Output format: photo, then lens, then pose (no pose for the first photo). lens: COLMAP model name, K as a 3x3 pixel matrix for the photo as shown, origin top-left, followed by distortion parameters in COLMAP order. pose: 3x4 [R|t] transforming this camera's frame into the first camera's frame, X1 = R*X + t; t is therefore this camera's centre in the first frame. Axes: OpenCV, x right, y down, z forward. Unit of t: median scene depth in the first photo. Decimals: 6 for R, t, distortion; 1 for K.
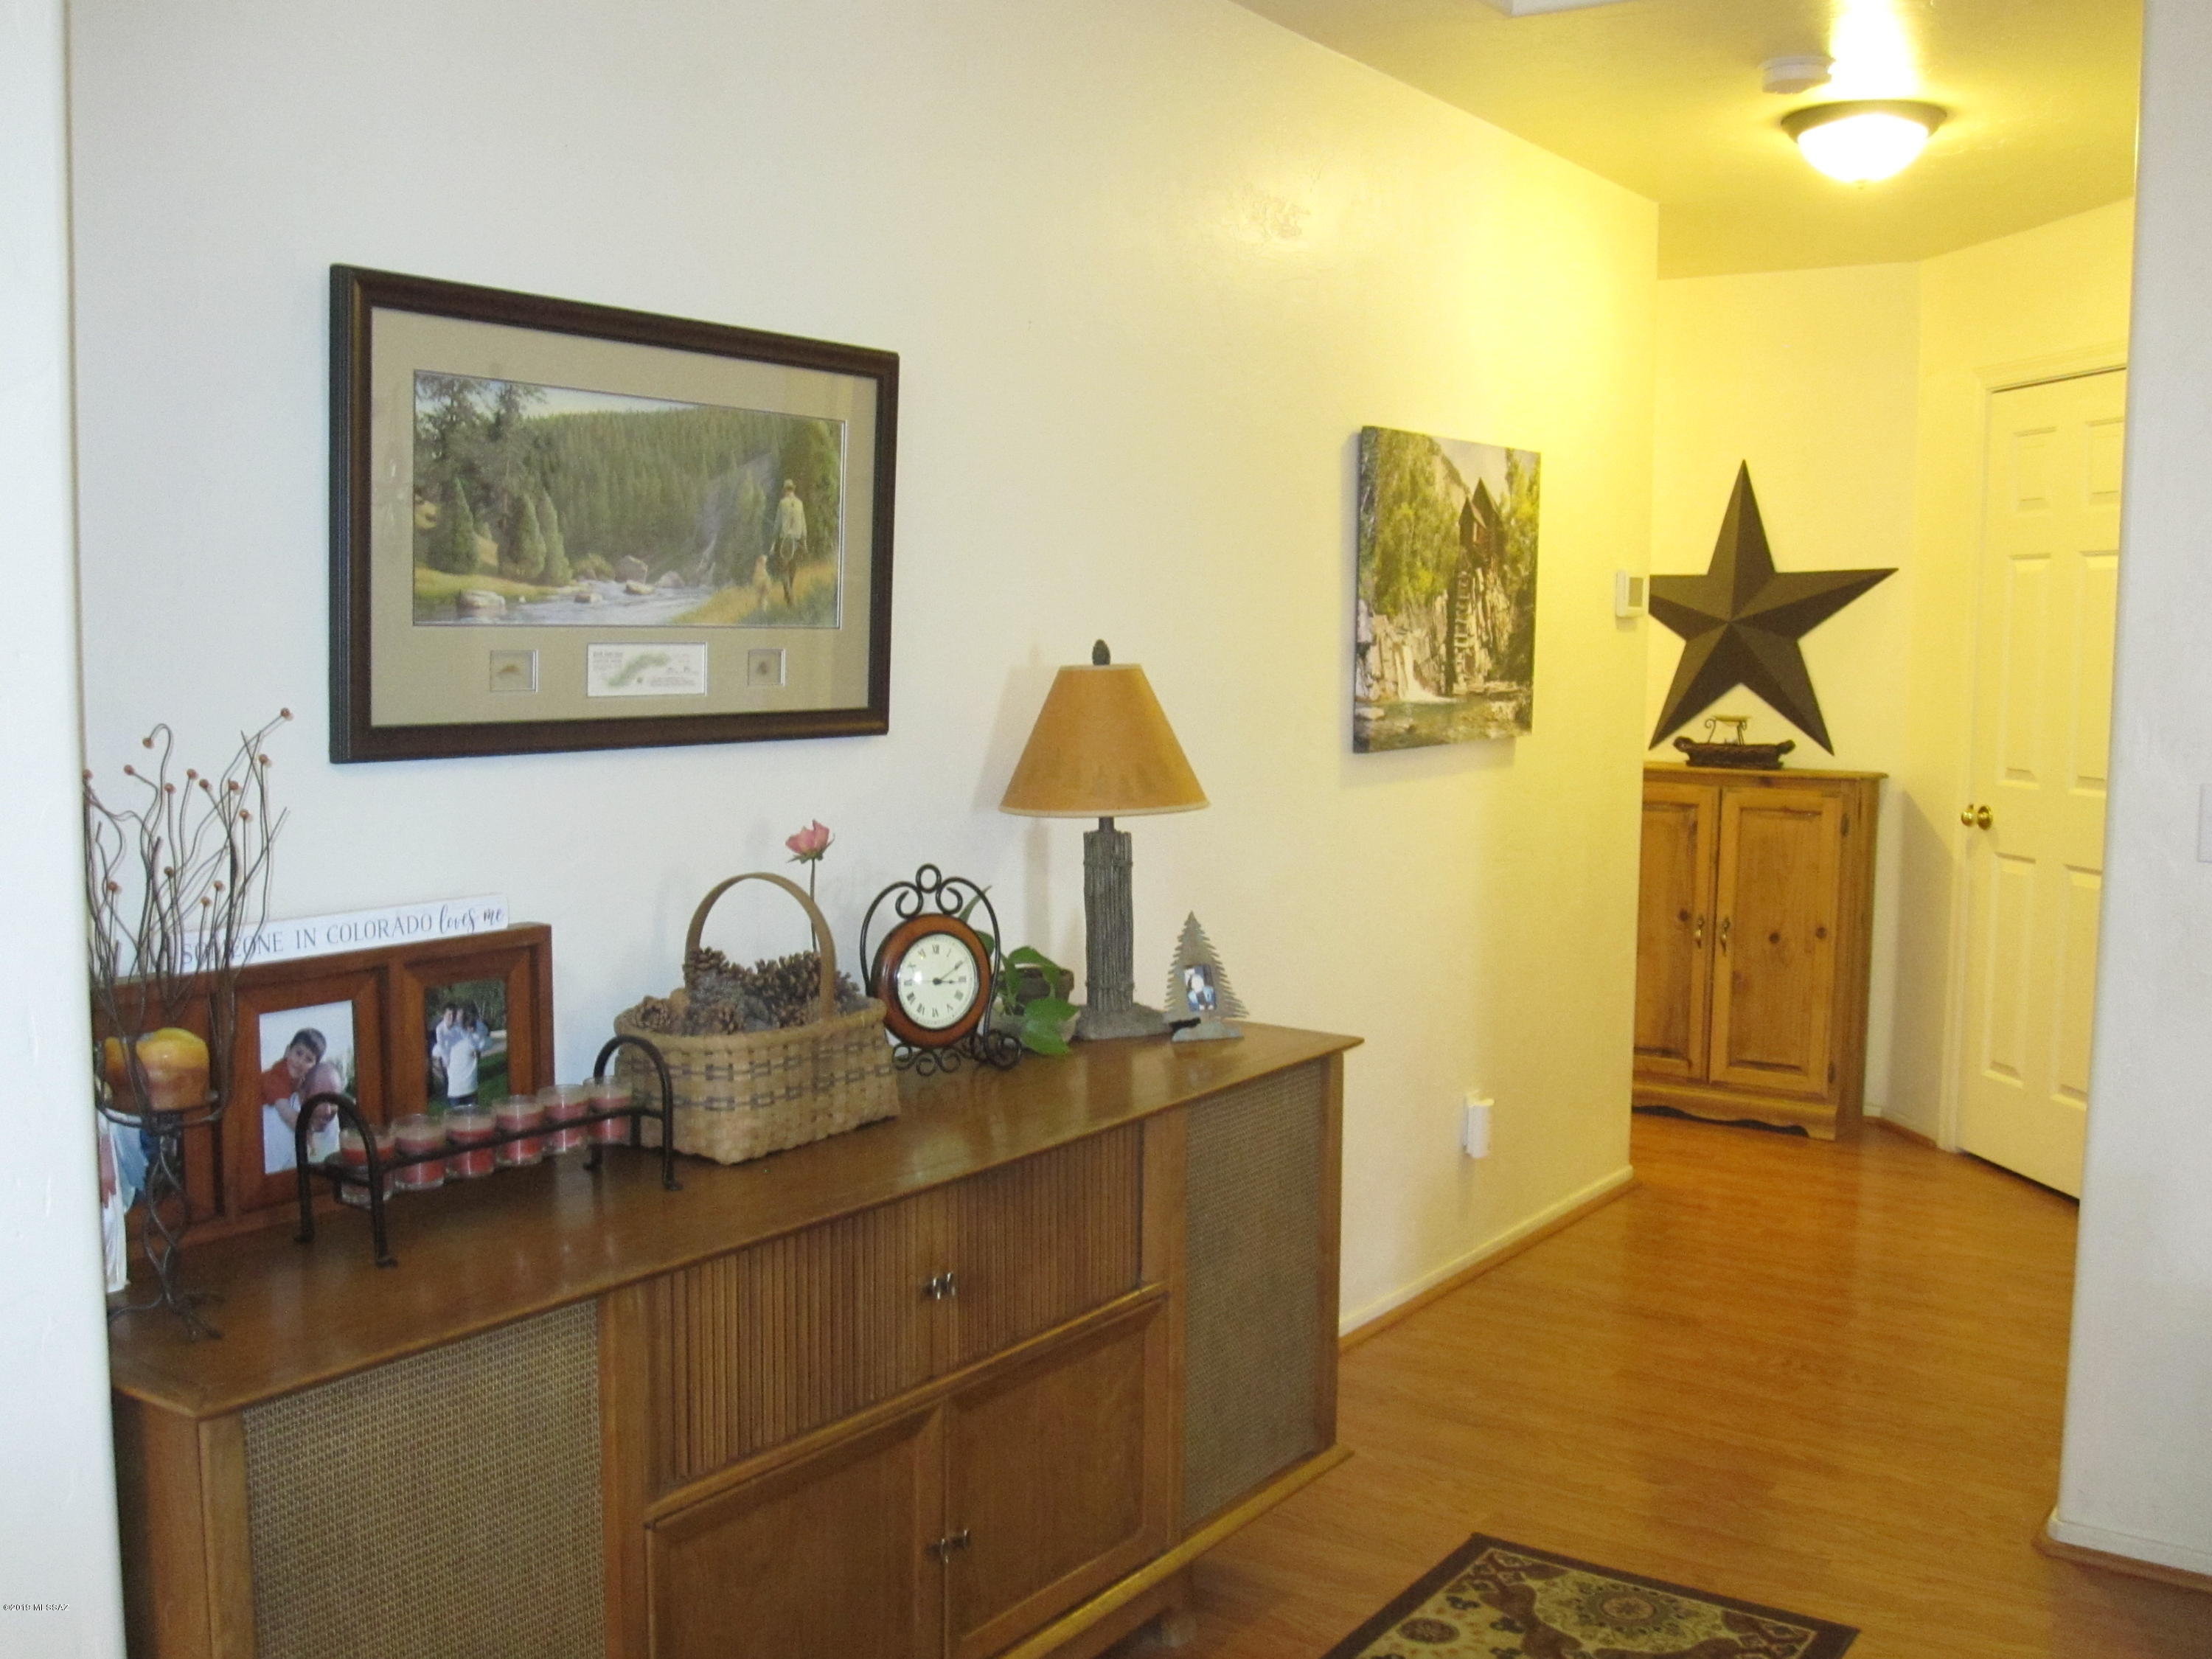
lens RADIAL K [[2174.6, 0, 1107.5], [0, 2174.6, 835.6], [0, 0, 1]] dist [-0.058542, 0.000000]
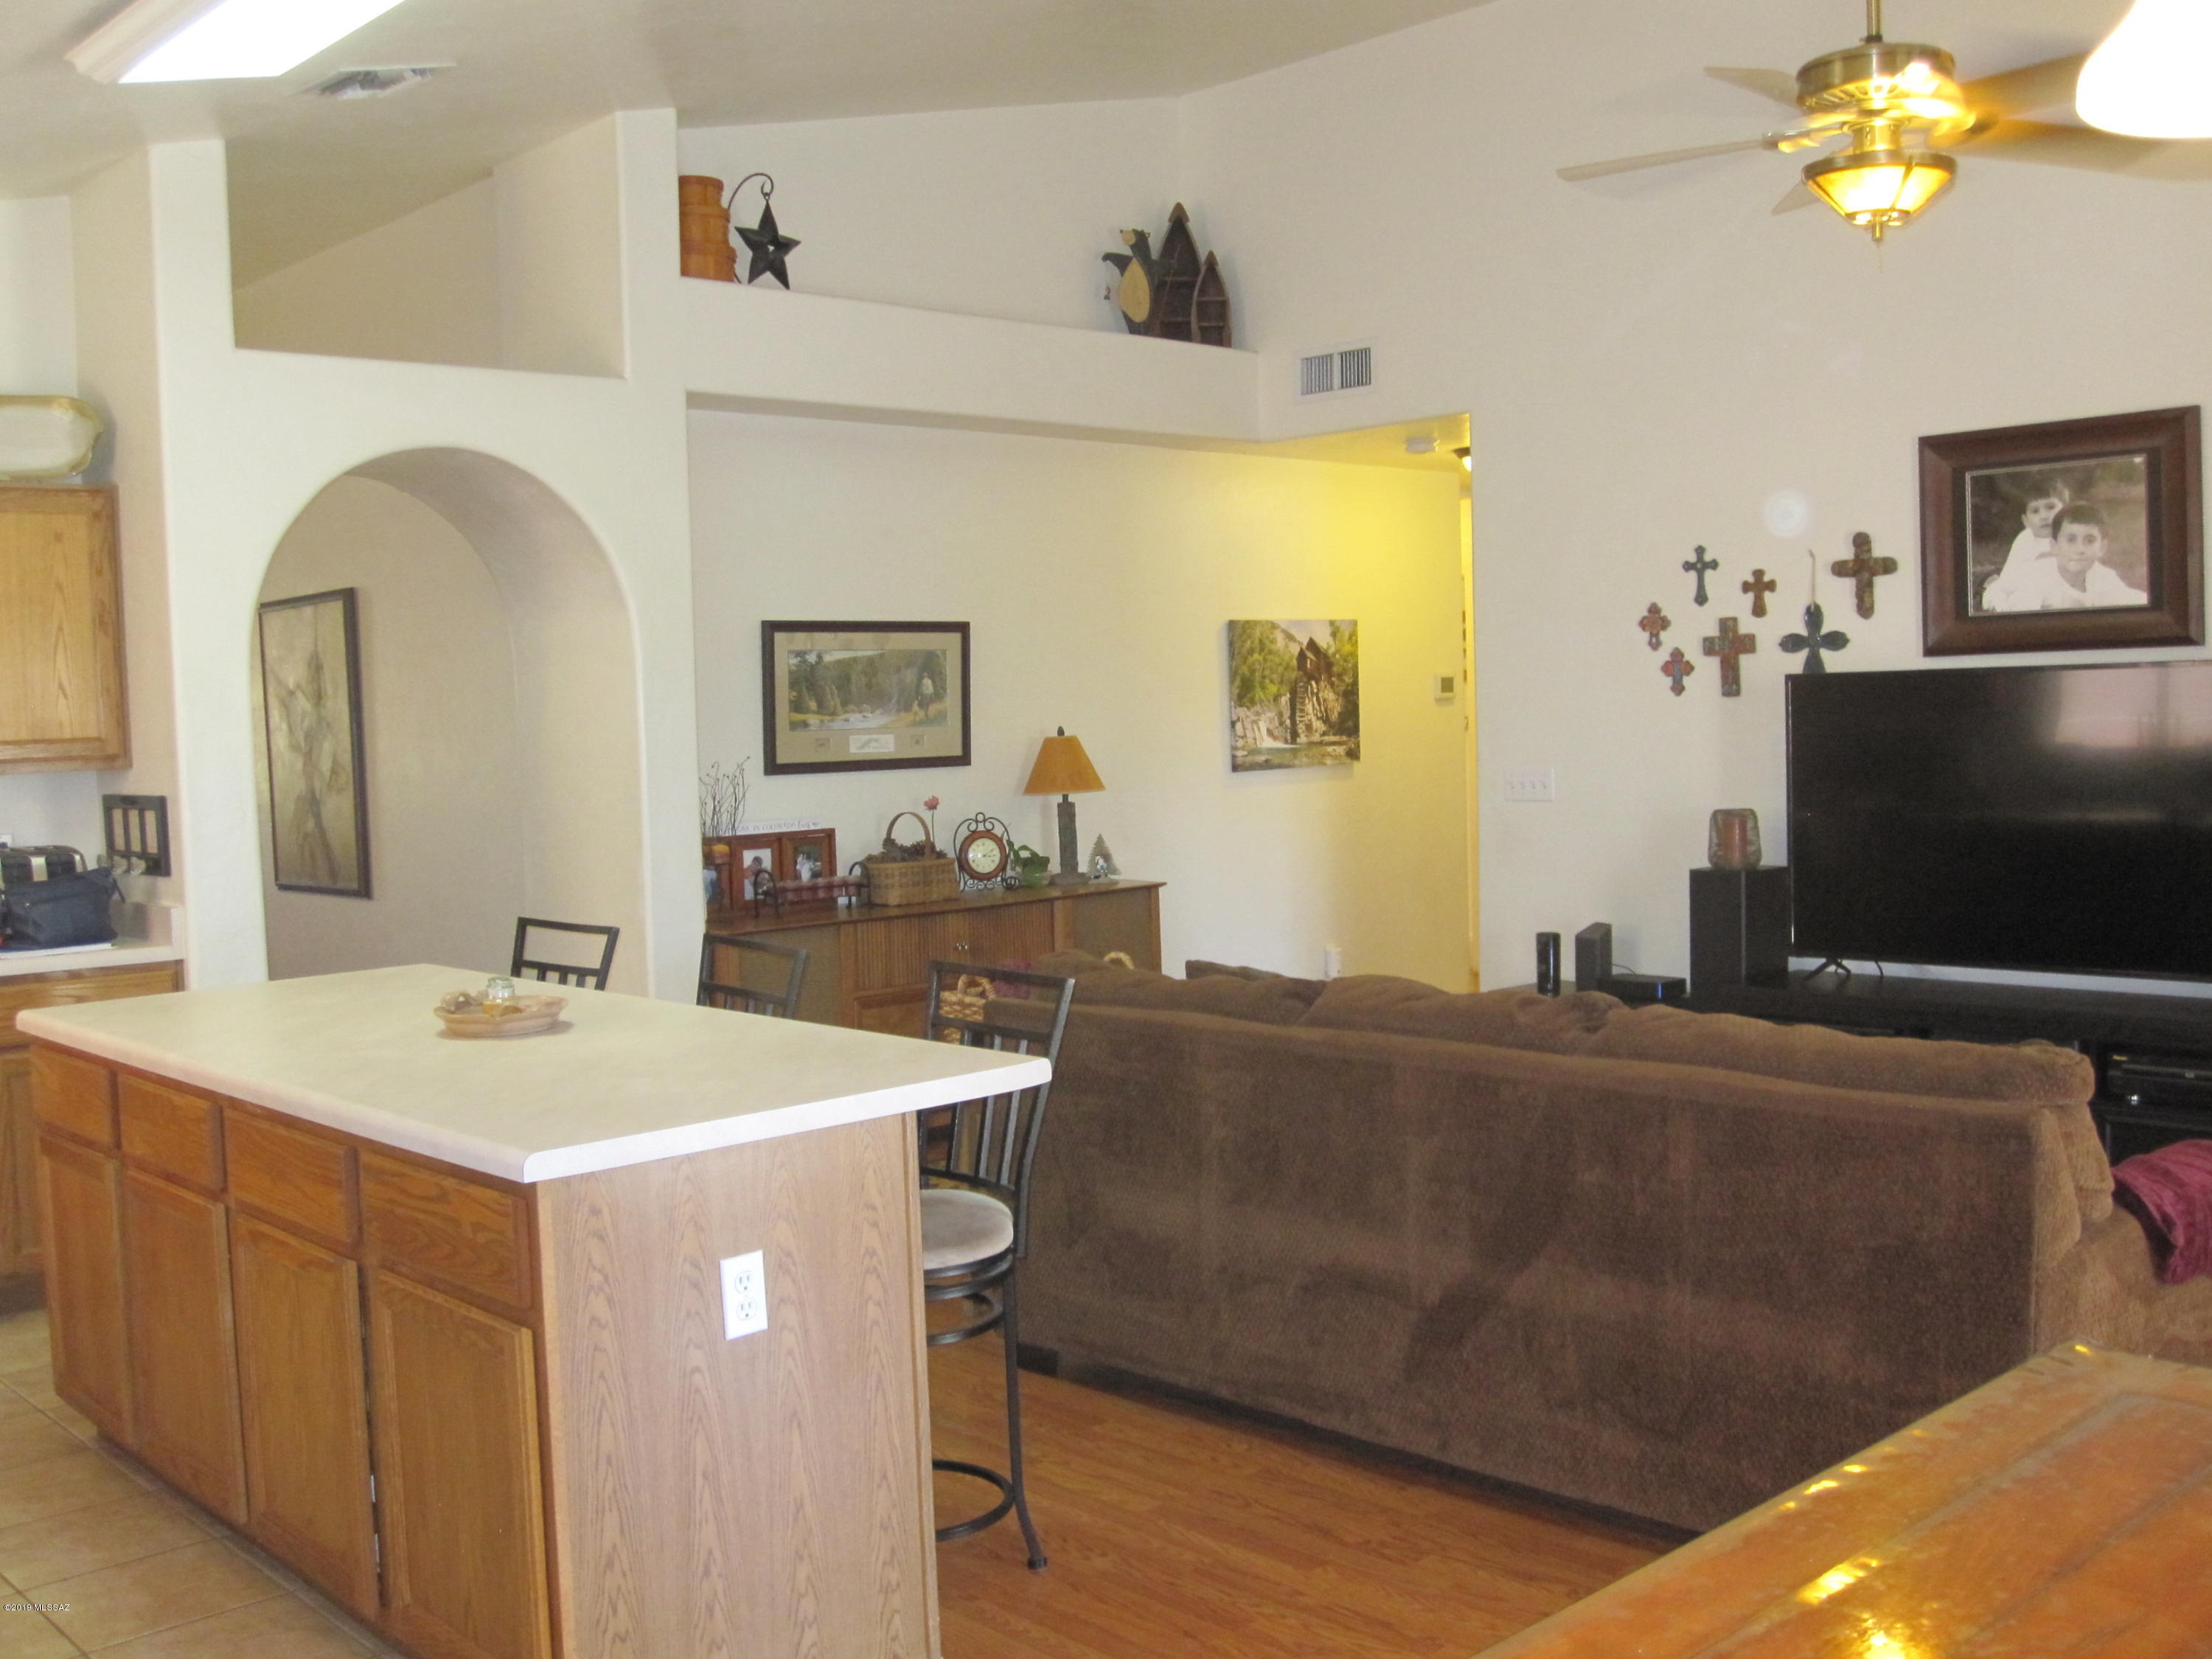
lens RADIAL K [[2174.6, 0, 1098.6], [0, 2174.6, 827.1], [0, 0, 1]] dist [-0.058542, 0.000000]
pose [[0.976005, -0.026742, -0.216098, 0.643712], [0.018505, 0.999026, -0.040051, 0.142496], [0.216959, 0.035091, 0.975550, -1.598764]]
